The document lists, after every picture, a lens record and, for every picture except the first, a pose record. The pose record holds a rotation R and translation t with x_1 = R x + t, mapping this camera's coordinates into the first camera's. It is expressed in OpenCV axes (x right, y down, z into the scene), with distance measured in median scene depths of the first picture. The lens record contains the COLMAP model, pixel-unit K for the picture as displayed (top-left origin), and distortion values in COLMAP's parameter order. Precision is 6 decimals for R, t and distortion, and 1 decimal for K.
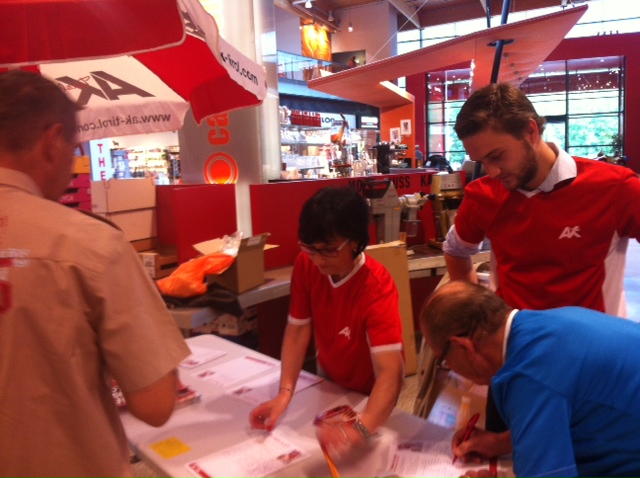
lens RADIAL K [[637.8, 0, 318.1], [0, 637.8, 234.2], [0, 0, 1]] dist [0.025031, 0.000000]
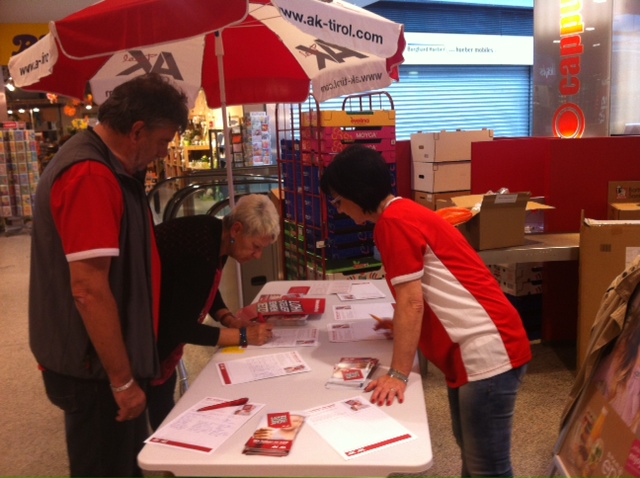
lens RADIAL K [[637.8, 0, 318.1], [0, 637.8, 241.2], [0, 0, 1]] dist [0.025031, 0.000000]
pose [[0.698111, 0.140658, -0.702038, 0.494657], [-0.077268, 0.989587, 0.121434, -0.028227], [0.711808, -0.030529, 0.701710, 0.153771]]
